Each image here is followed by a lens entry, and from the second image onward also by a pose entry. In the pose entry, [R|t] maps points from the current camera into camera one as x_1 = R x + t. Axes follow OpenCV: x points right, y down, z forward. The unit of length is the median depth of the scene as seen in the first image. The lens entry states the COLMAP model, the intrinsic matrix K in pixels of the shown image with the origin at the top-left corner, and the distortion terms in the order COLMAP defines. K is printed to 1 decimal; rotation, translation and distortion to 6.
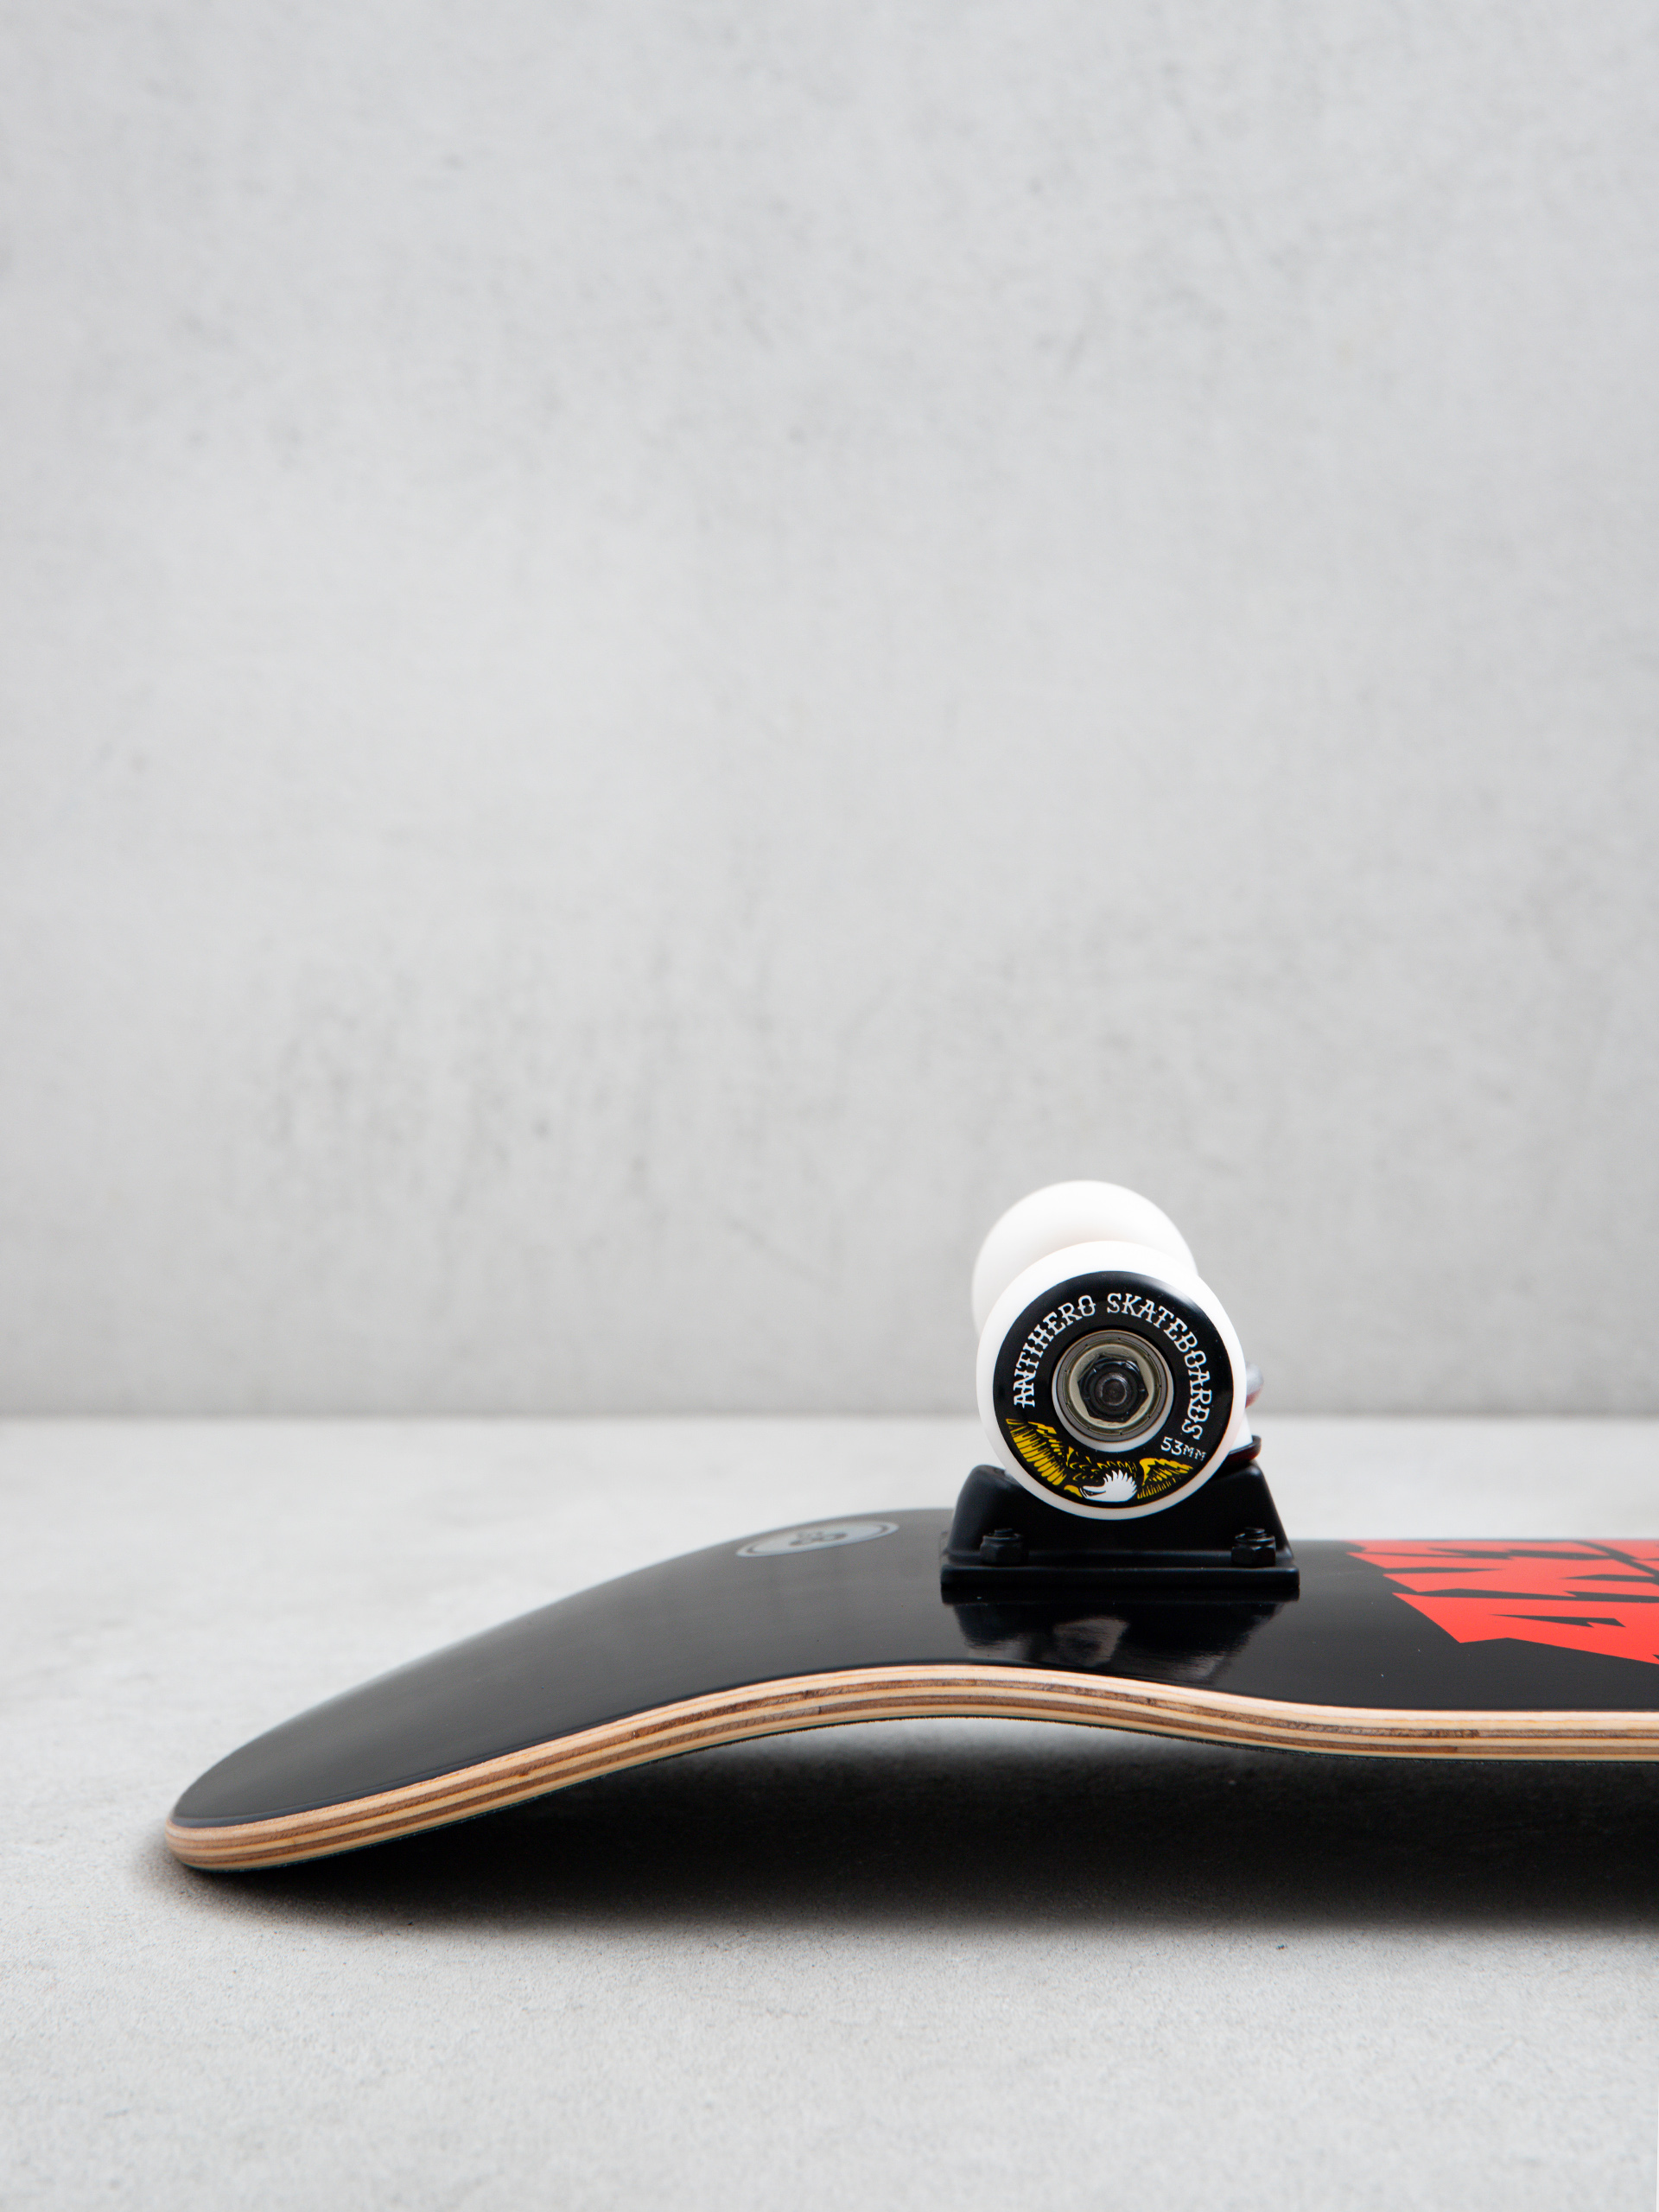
lens RADIAL K [[4207.4, 0, 832.5], [0, 4207.4, 1101.1], [0, 0, 1]] dist [0.158194, 0.000000]
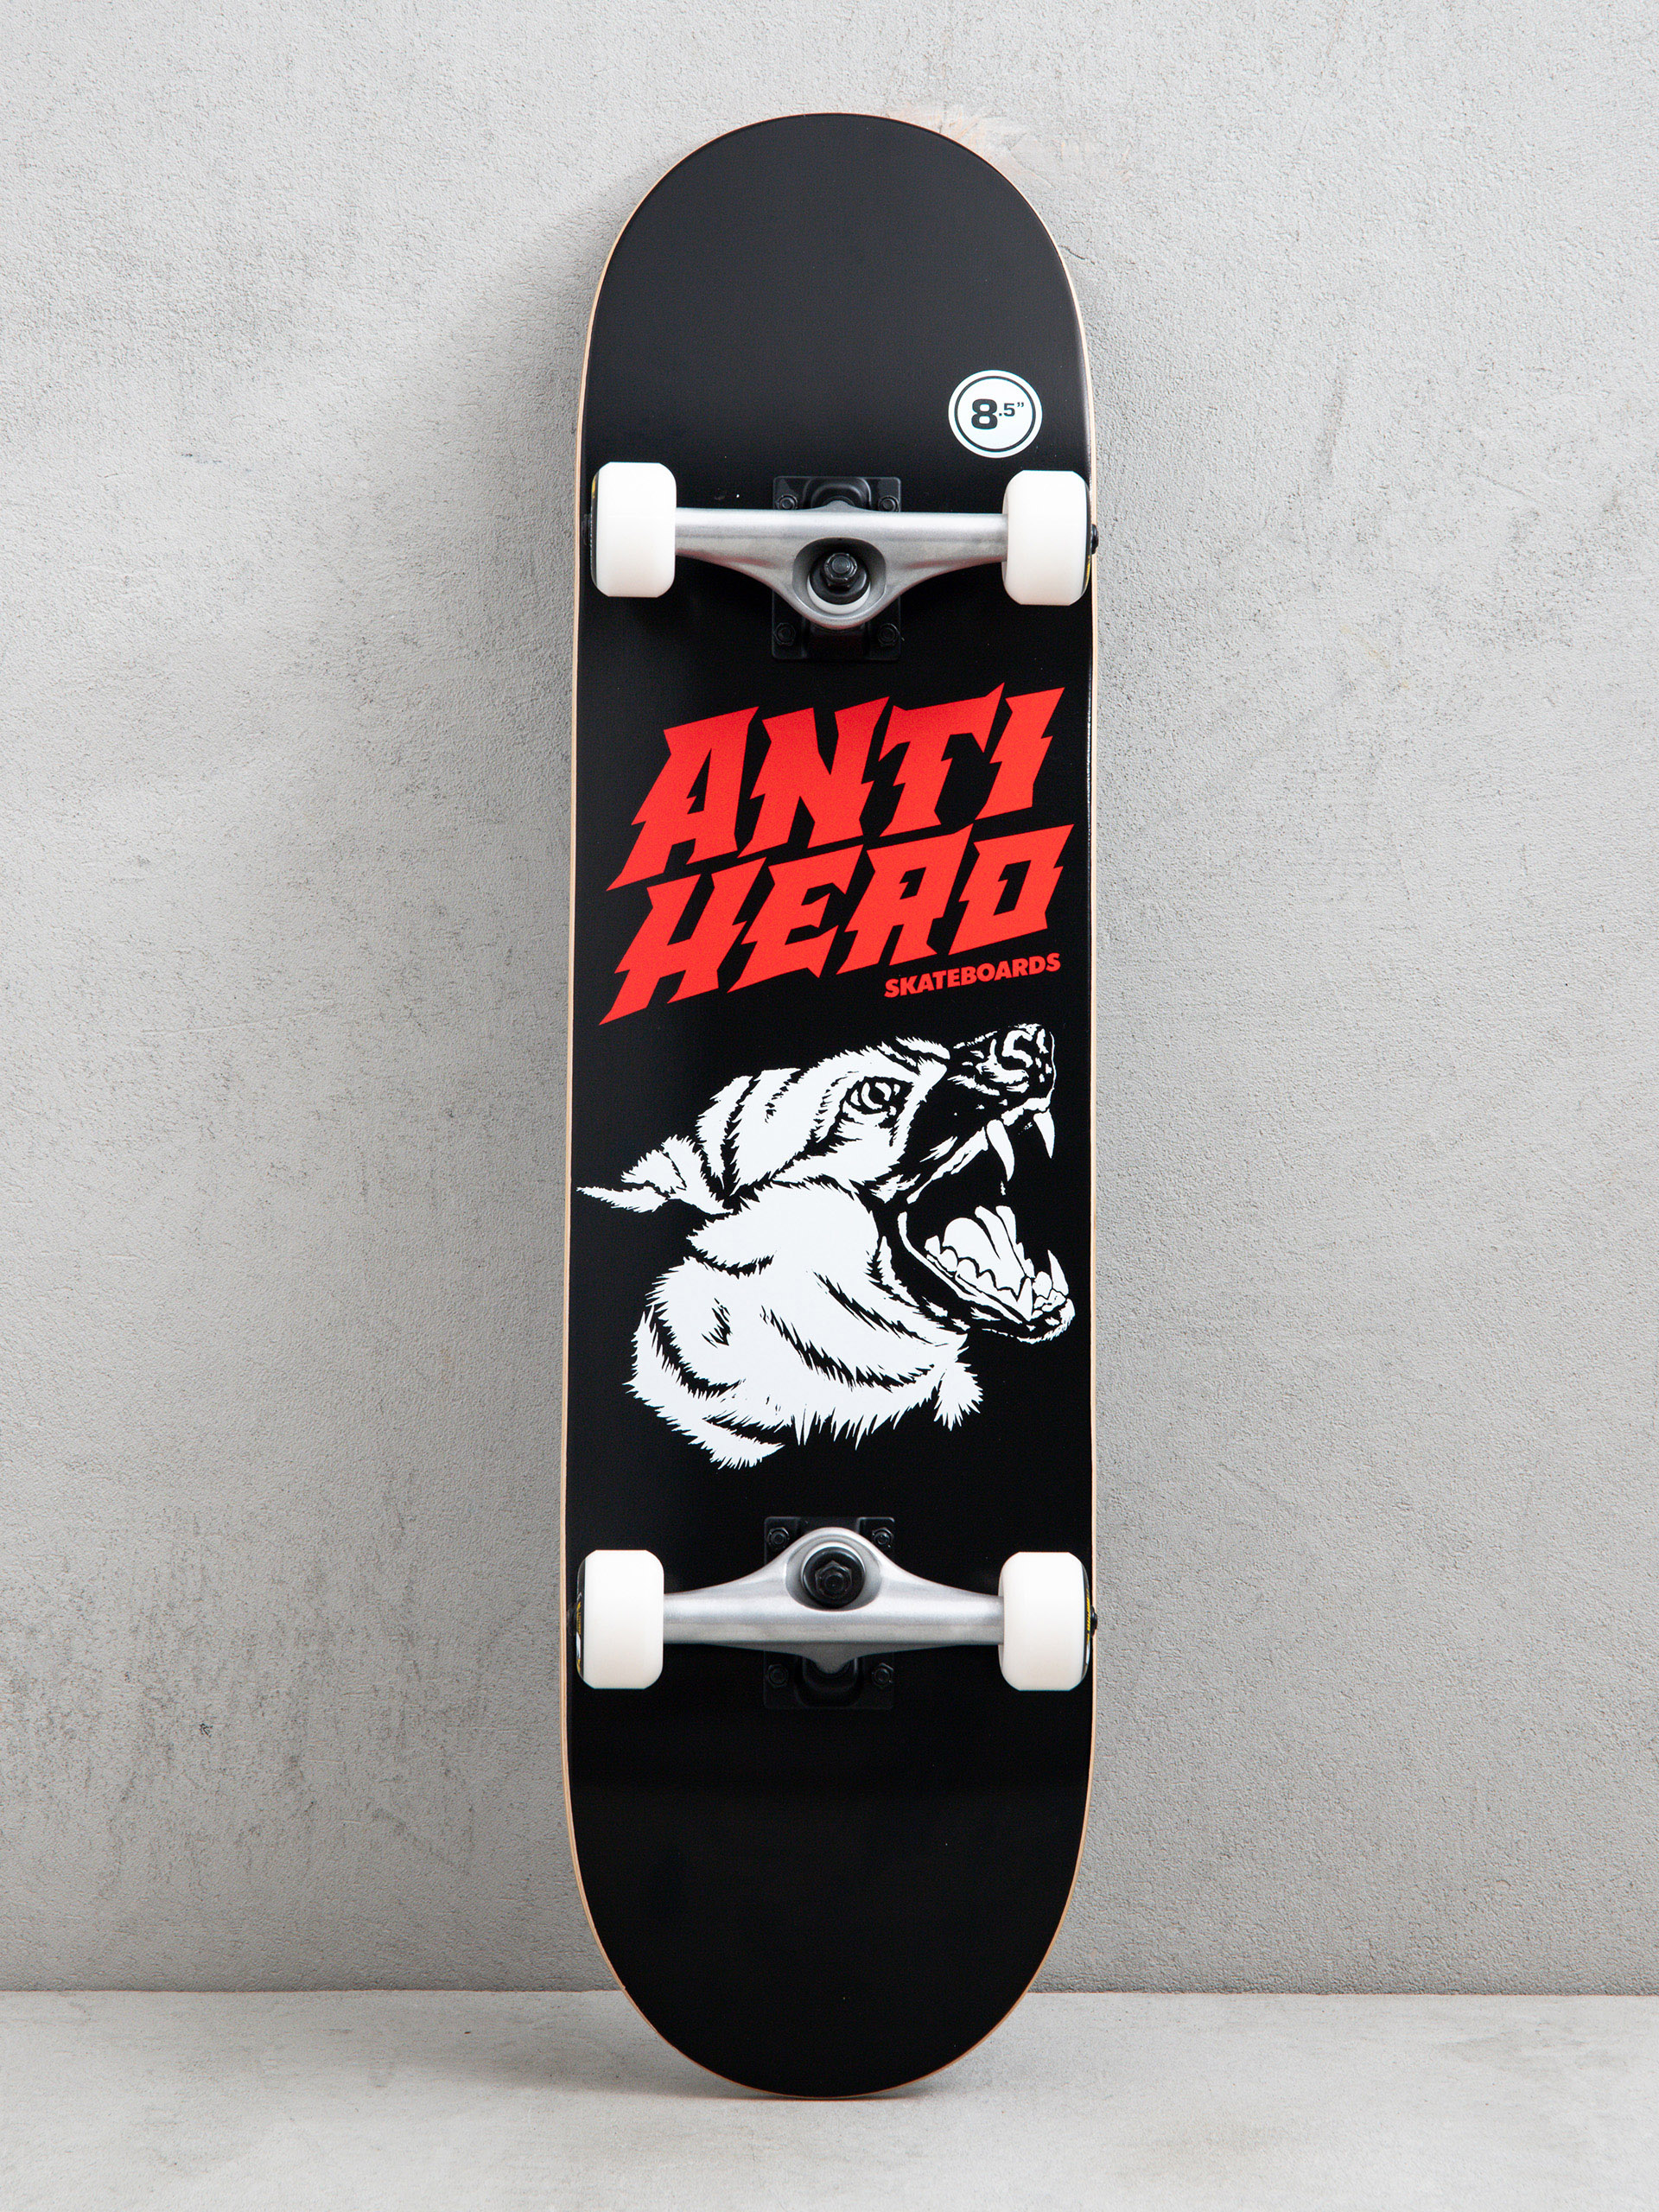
lens RADIAL K [[4926.7, 0, 868.4], [0, 4926.7, 1069.8], [0, 0, 1]] dist [0.153454, 0.000000]
pose [[0.994736, 0.027760, 0.098639, -0.028703], [-0.012054, 0.987622, -0.156391, 0.037260], [-0.101759, 0.154379, 0.982758, -0.327371]]
